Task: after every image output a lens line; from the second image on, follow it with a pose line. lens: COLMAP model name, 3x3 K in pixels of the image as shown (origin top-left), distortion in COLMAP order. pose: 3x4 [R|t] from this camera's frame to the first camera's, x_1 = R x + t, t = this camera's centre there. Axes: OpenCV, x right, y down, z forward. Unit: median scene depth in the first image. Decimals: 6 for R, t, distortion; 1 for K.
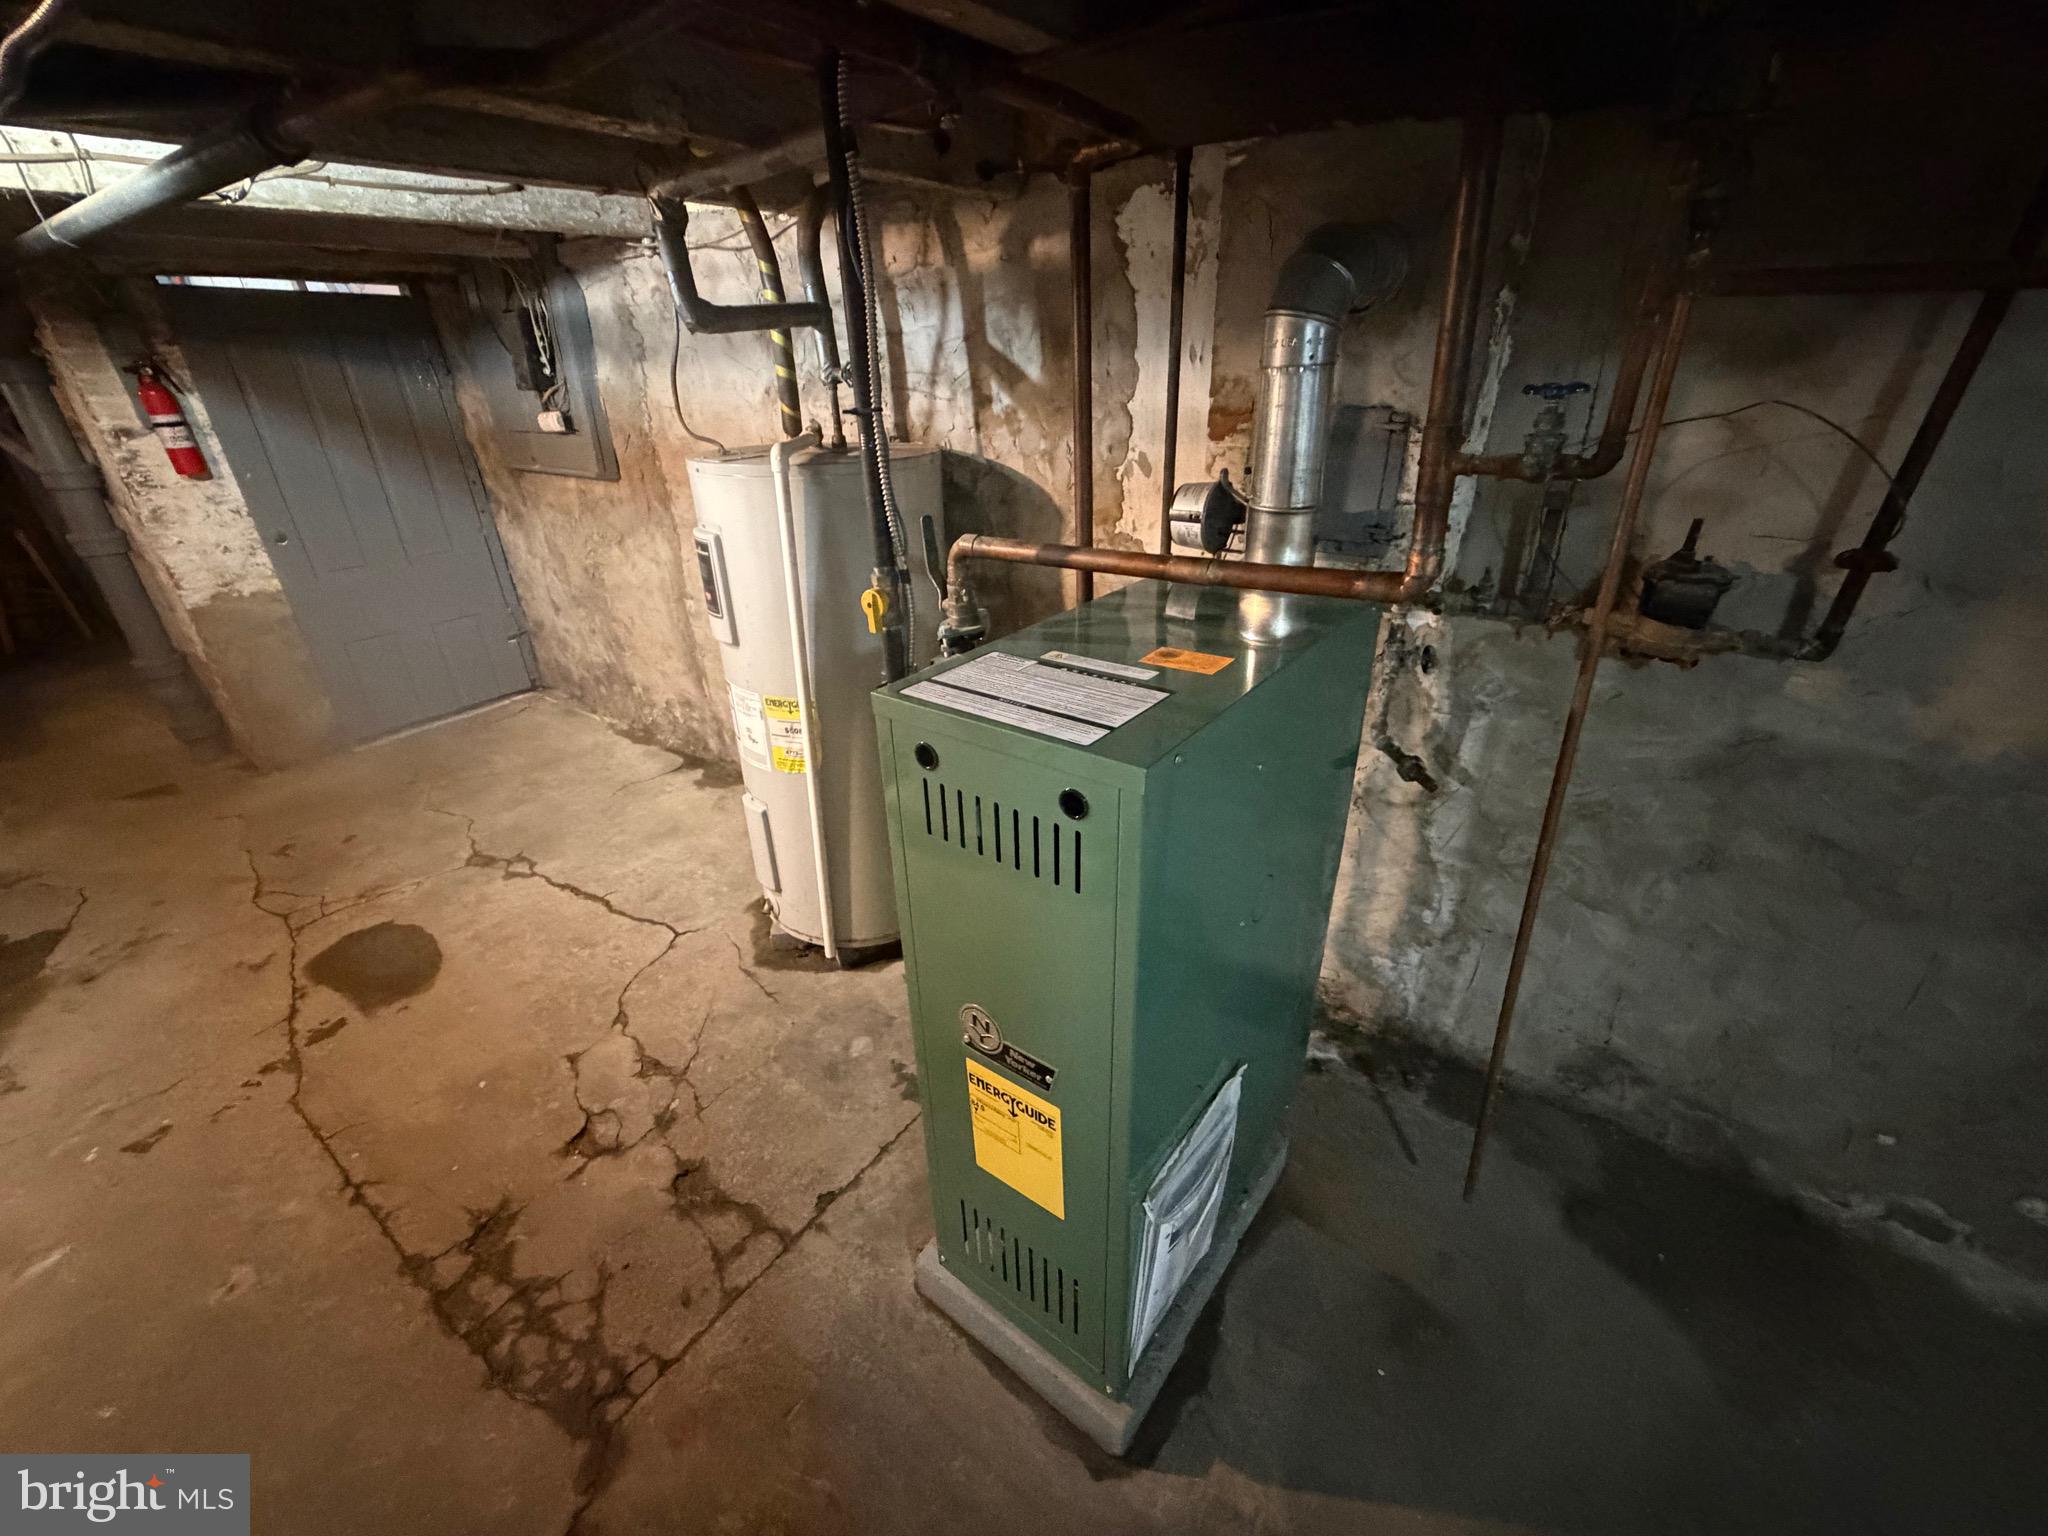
lens RADIAL K [[817.0, 0, 1011.4], [0, 817.0, 763.9], [0, 0, 1]] dist [0.000522, 0.000957]
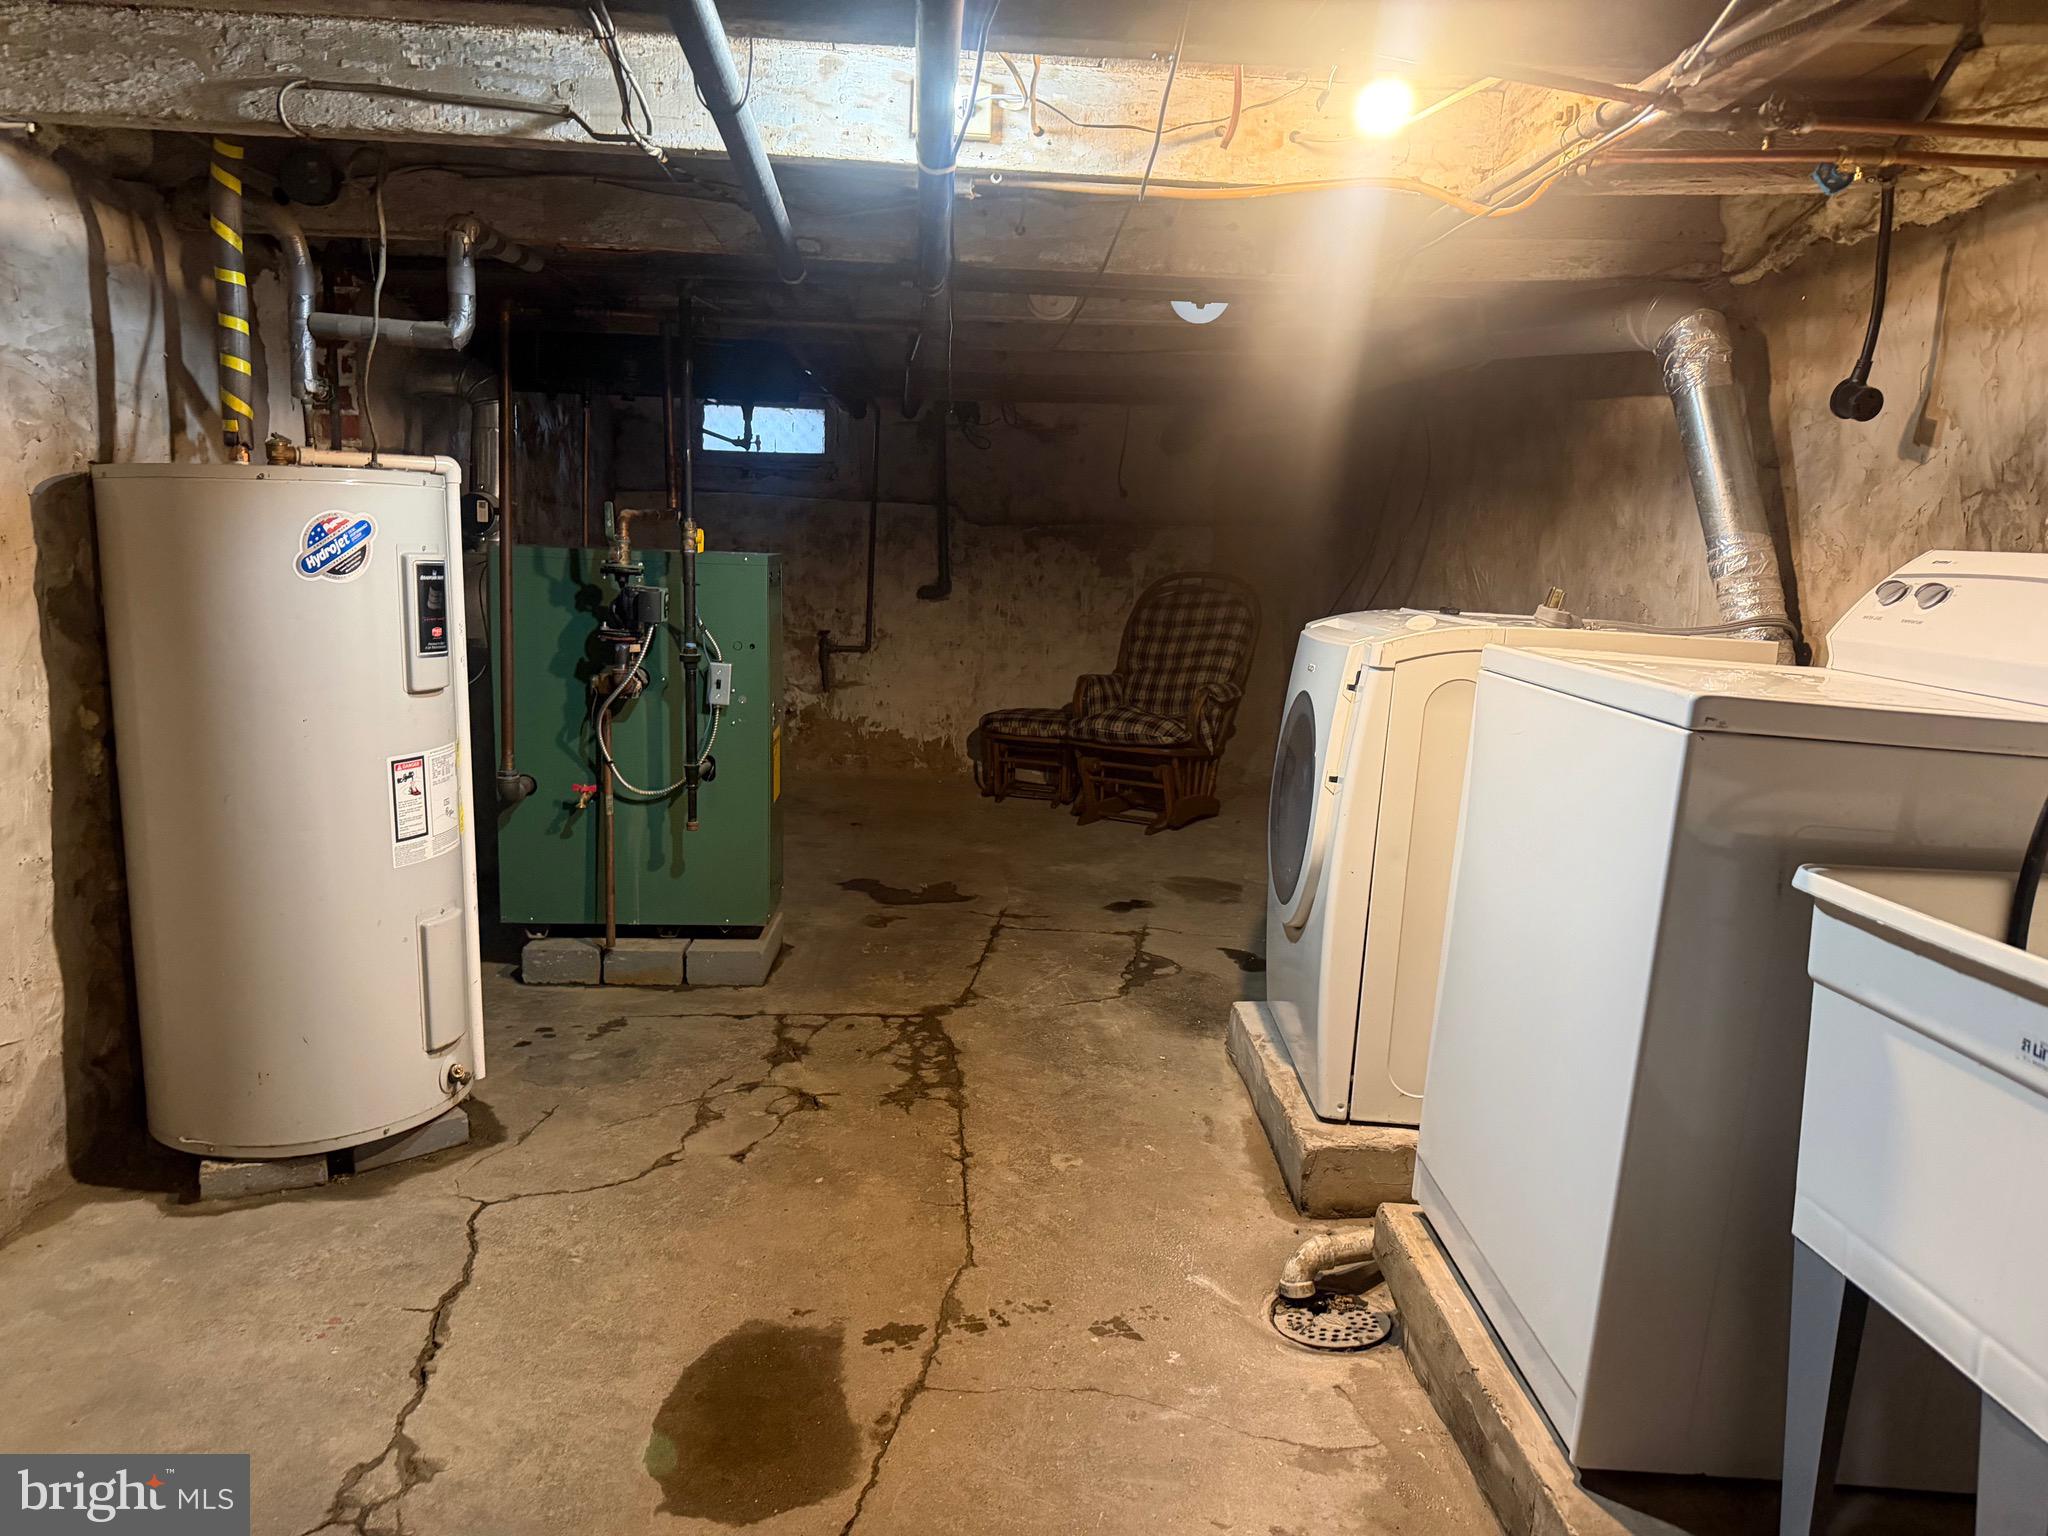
lens RADIAL K [[1442.0, 0, 1023.5], [0, 1442.0, 769.1], [0, 0, 1]] dist [0.075576, -0.073572]
pose [[-0.647829, -0.109272, 0.753908, -1.894052], [0.330514, 0.851342, 0.407403, -0.499617], [-0.686351, 0.513105, -0.515408, 1.447367]]
